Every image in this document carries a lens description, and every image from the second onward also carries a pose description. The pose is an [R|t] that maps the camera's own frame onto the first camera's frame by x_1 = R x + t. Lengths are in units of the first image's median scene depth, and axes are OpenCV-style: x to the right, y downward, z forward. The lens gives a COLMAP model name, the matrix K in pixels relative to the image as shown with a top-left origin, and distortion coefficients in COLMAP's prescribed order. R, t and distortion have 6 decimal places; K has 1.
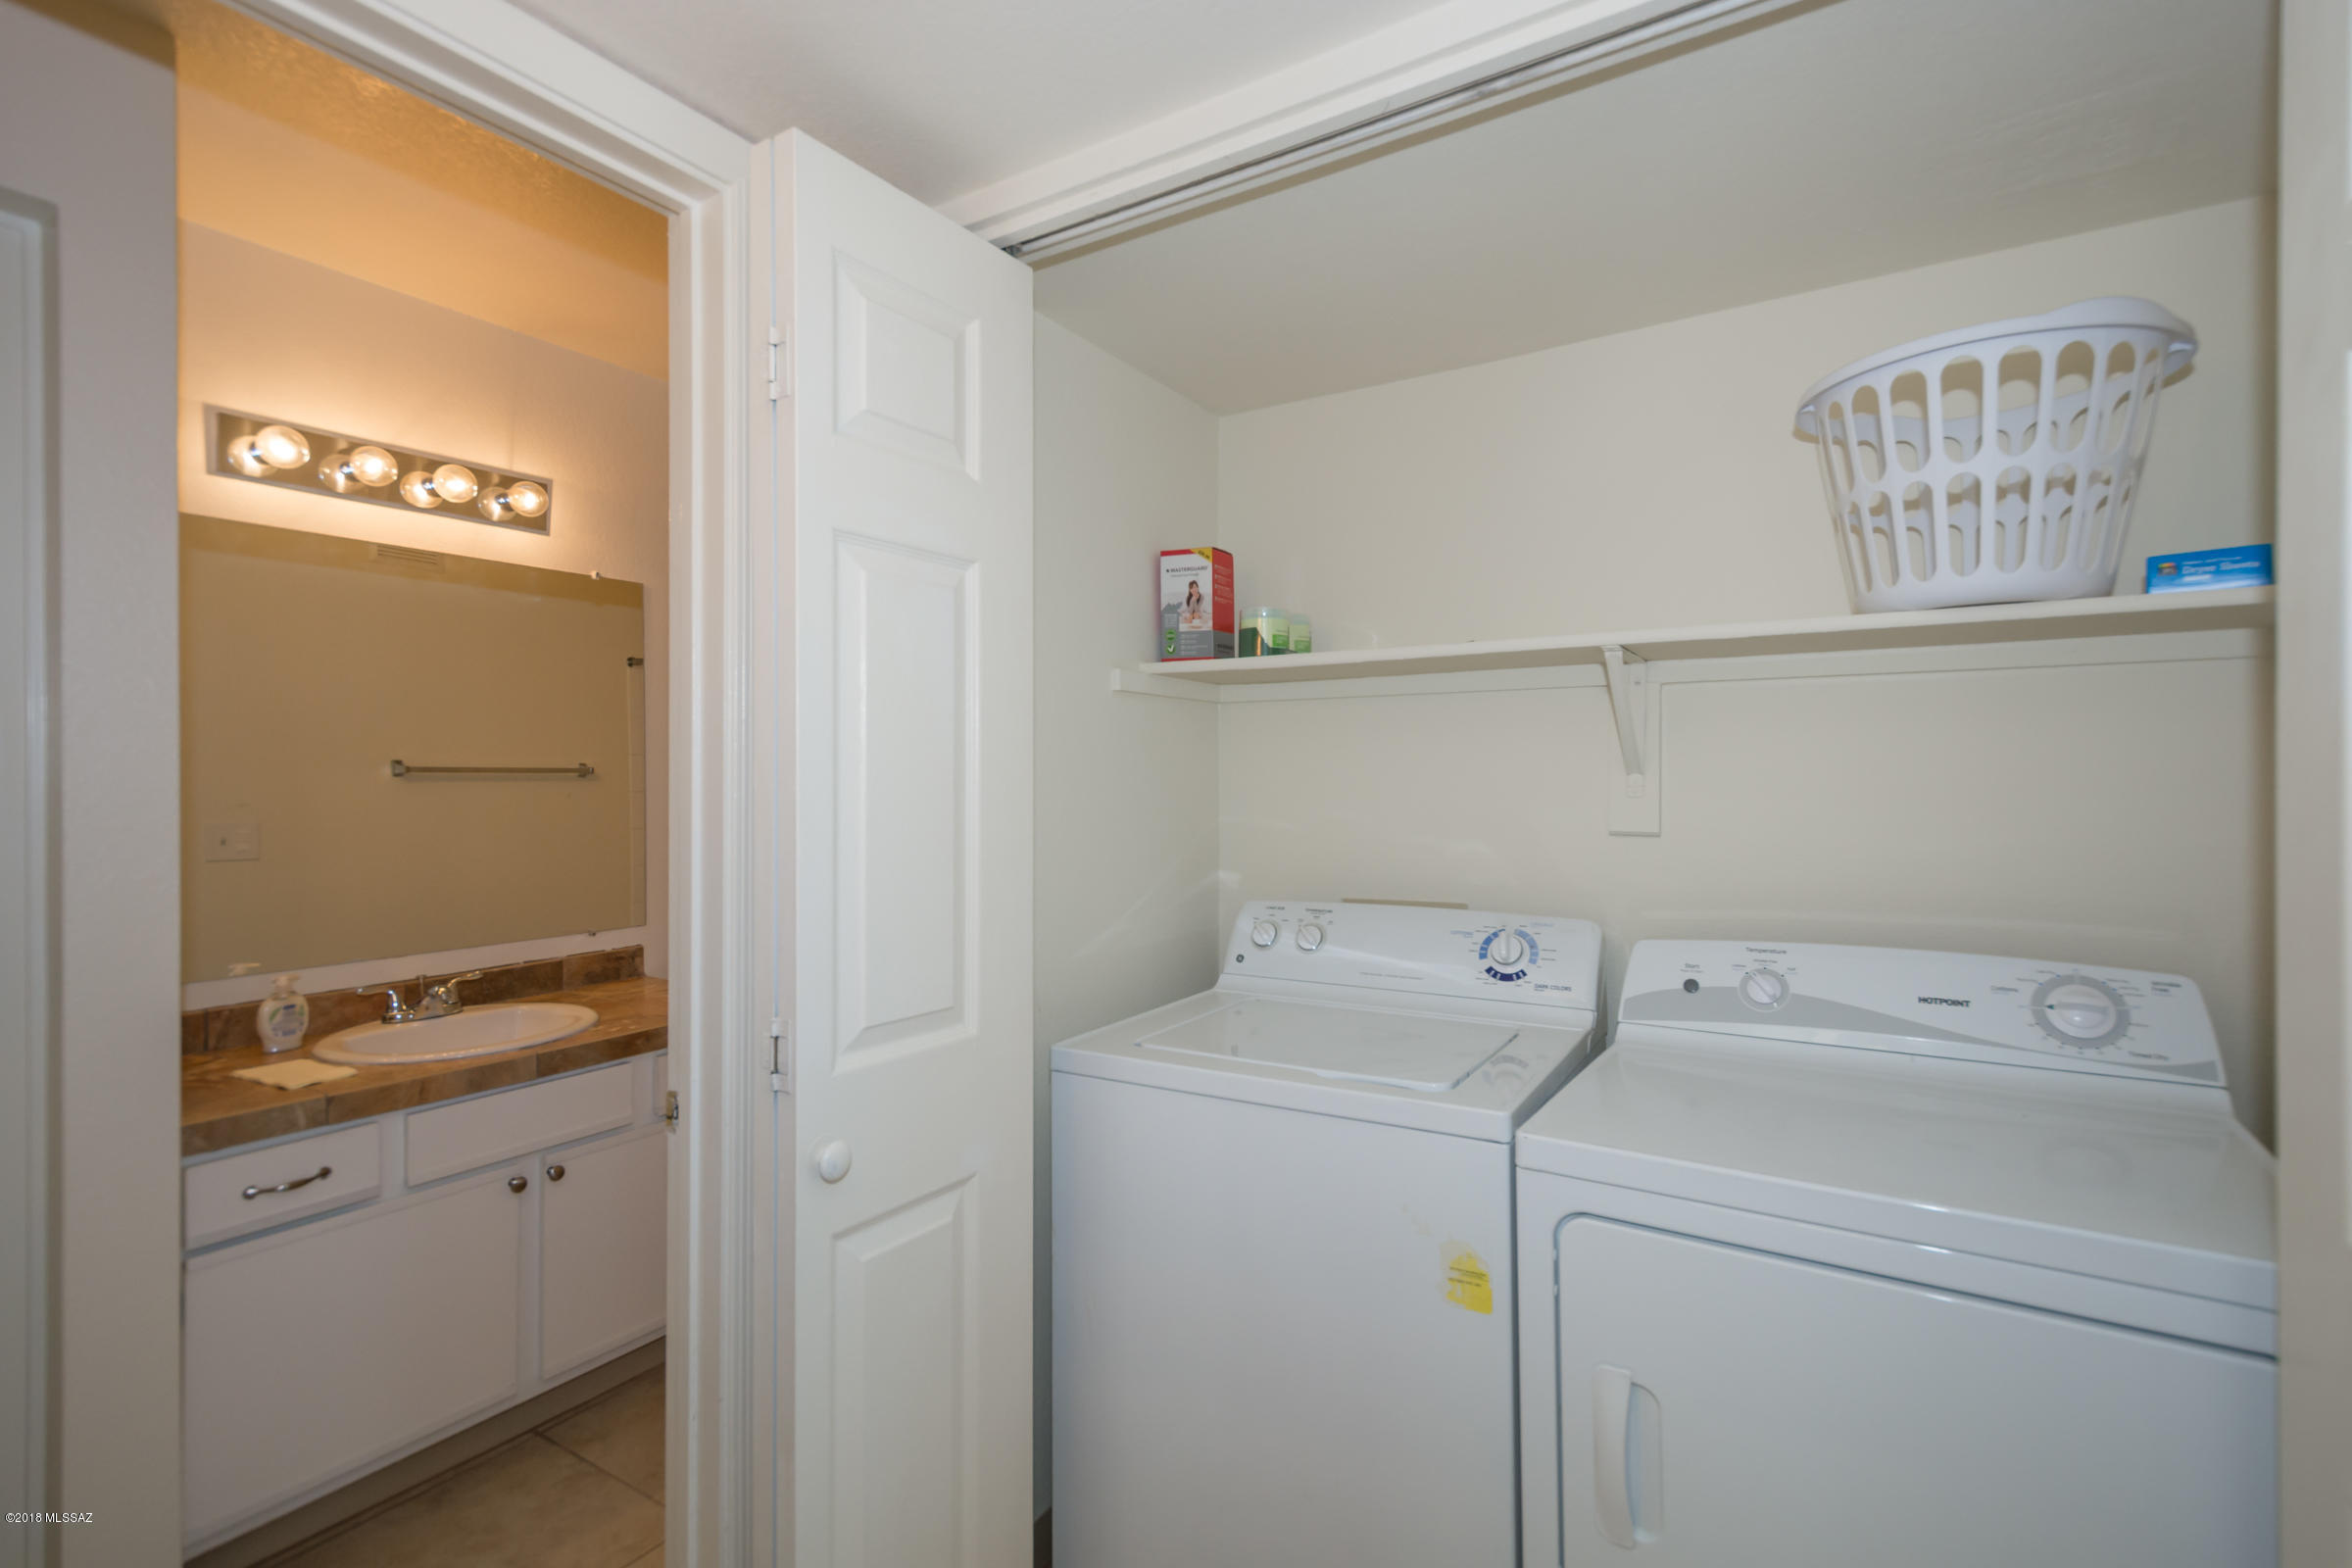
lens RADIAL K [[1015.7, 0, 1185.1], [0, 1015.7, 789.4], [0, 0, 1]] dist [0.002033, -0.000147]
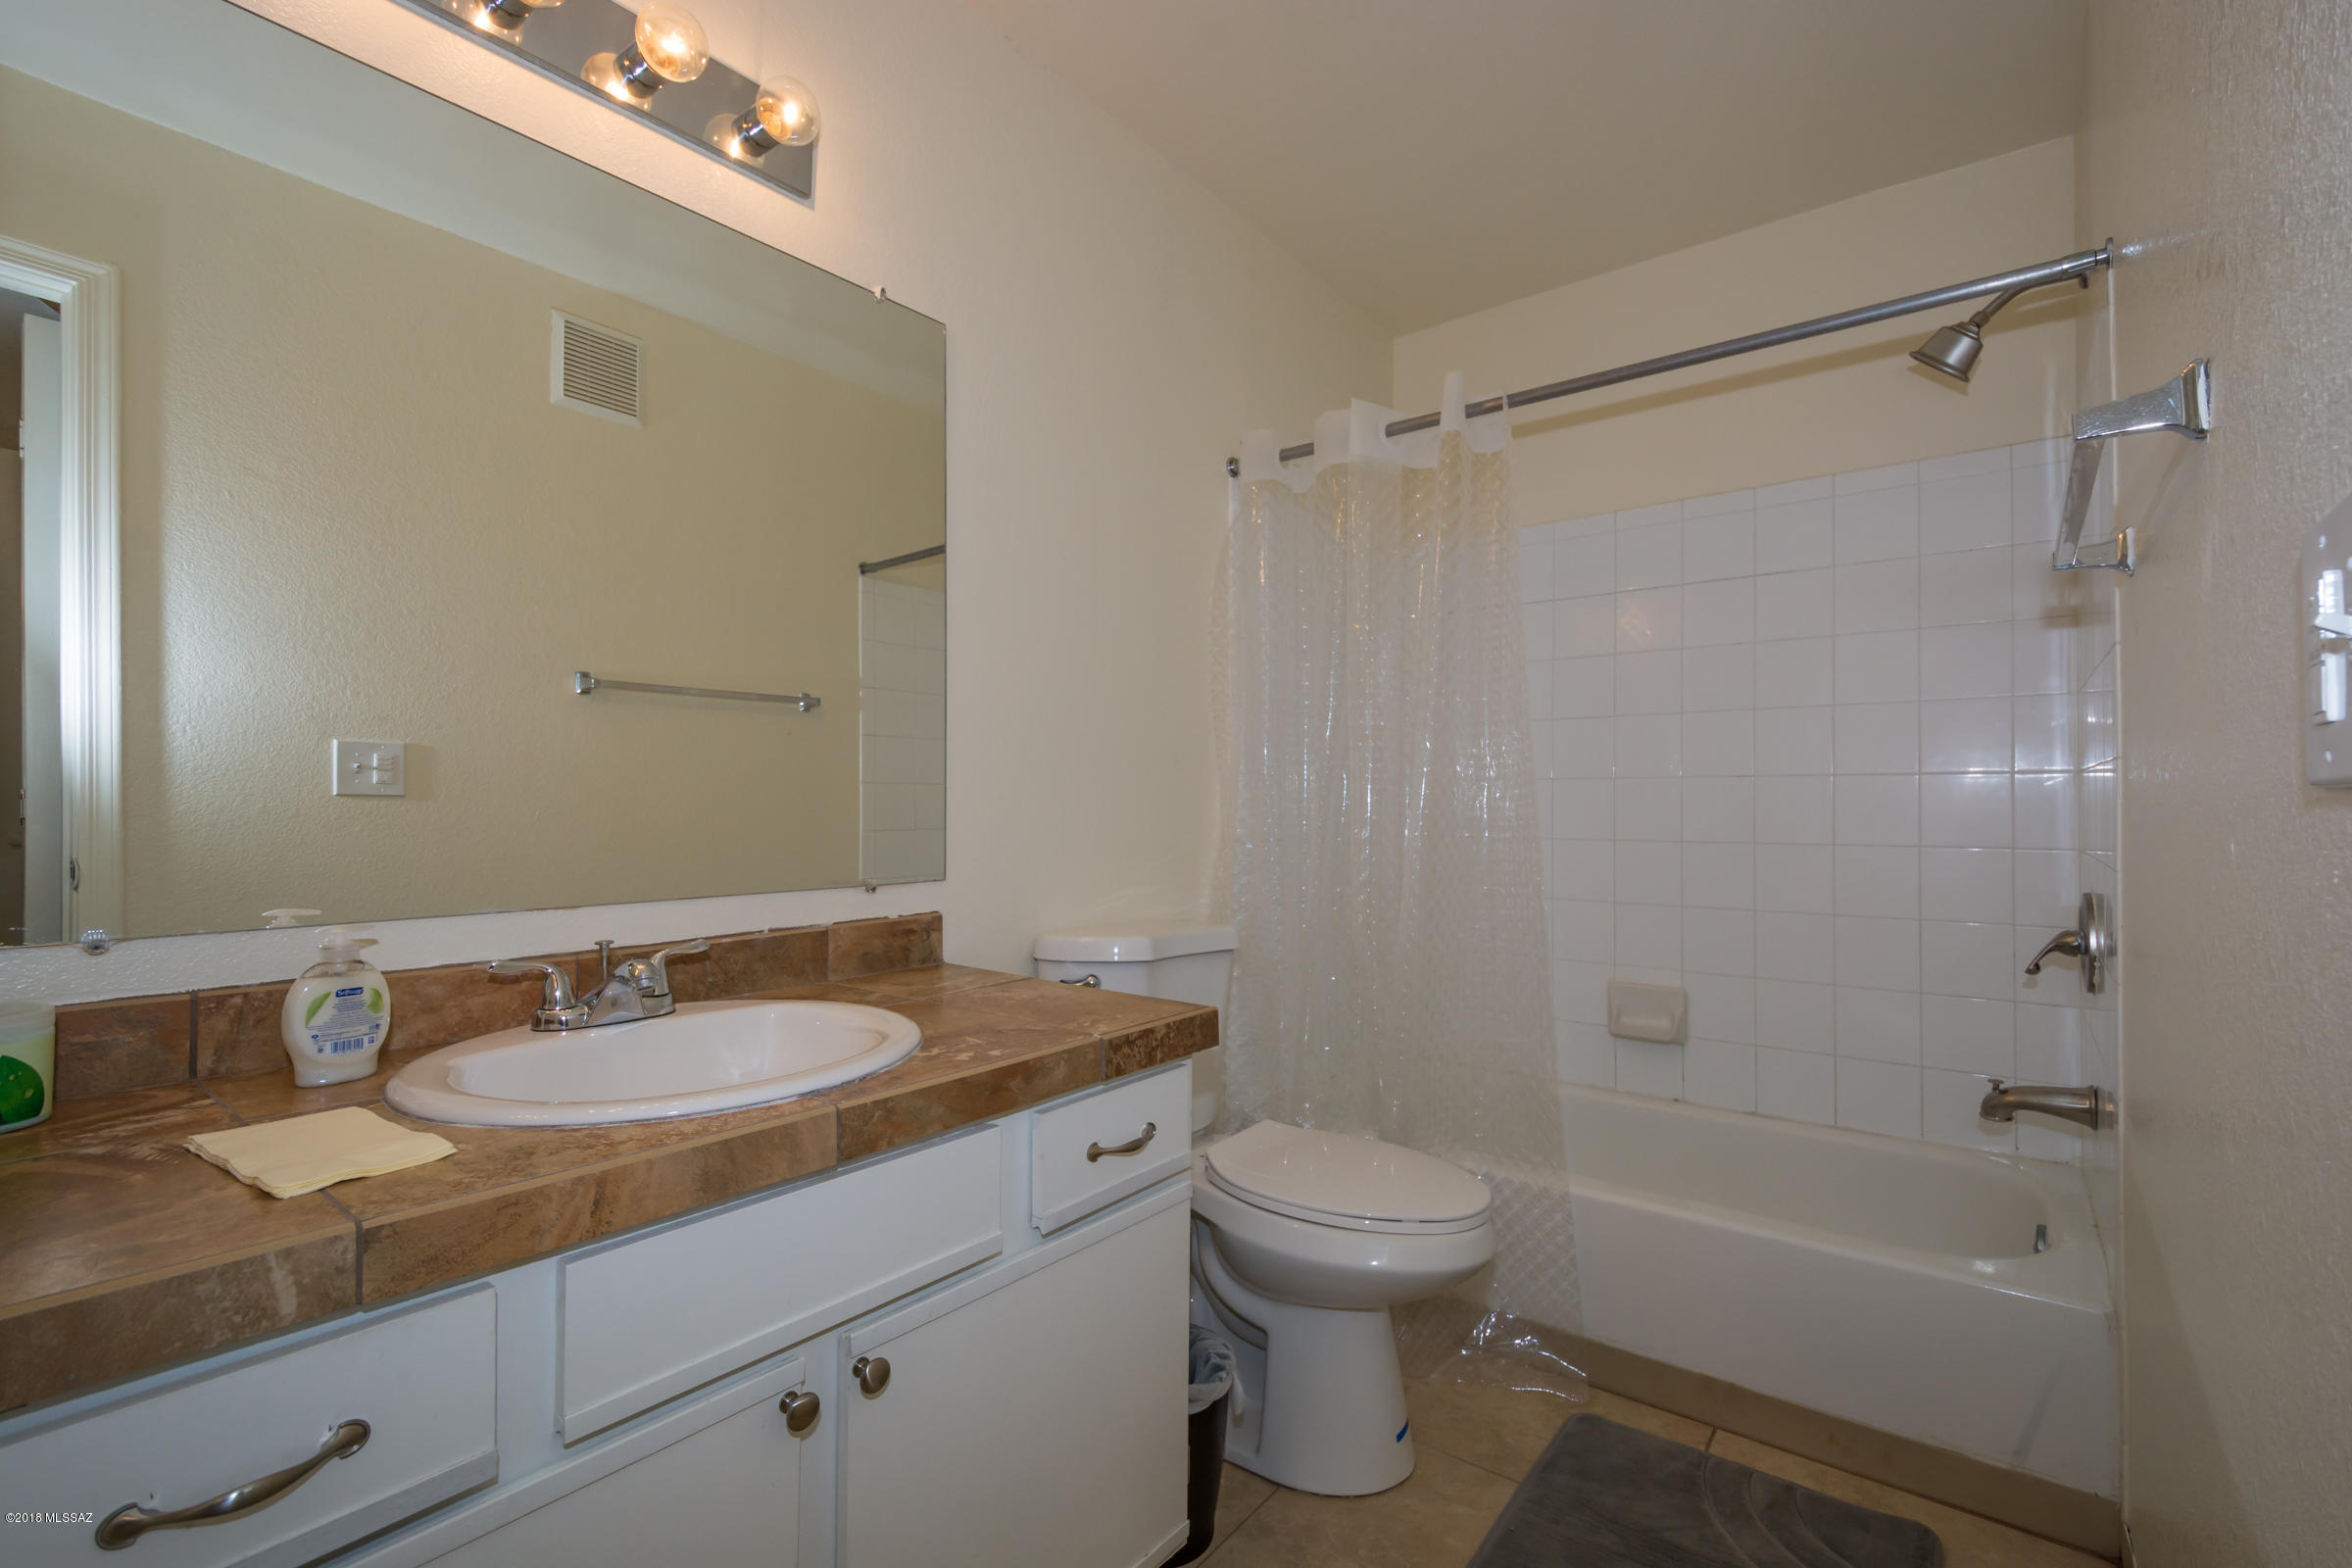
lens RADIAL K [[1015.7, 0, 1185.1], [0, 1015.7, 789.4], [0, 0, 1]] dist [0.002033, -0.000147]
pose [[0.990906, -0.002911, -0.134528, -0.416961], [0.000015, 0.999768, -0.021527, 0.126173], [0.134559, 0.021329, 0.990676, 0.564085]]
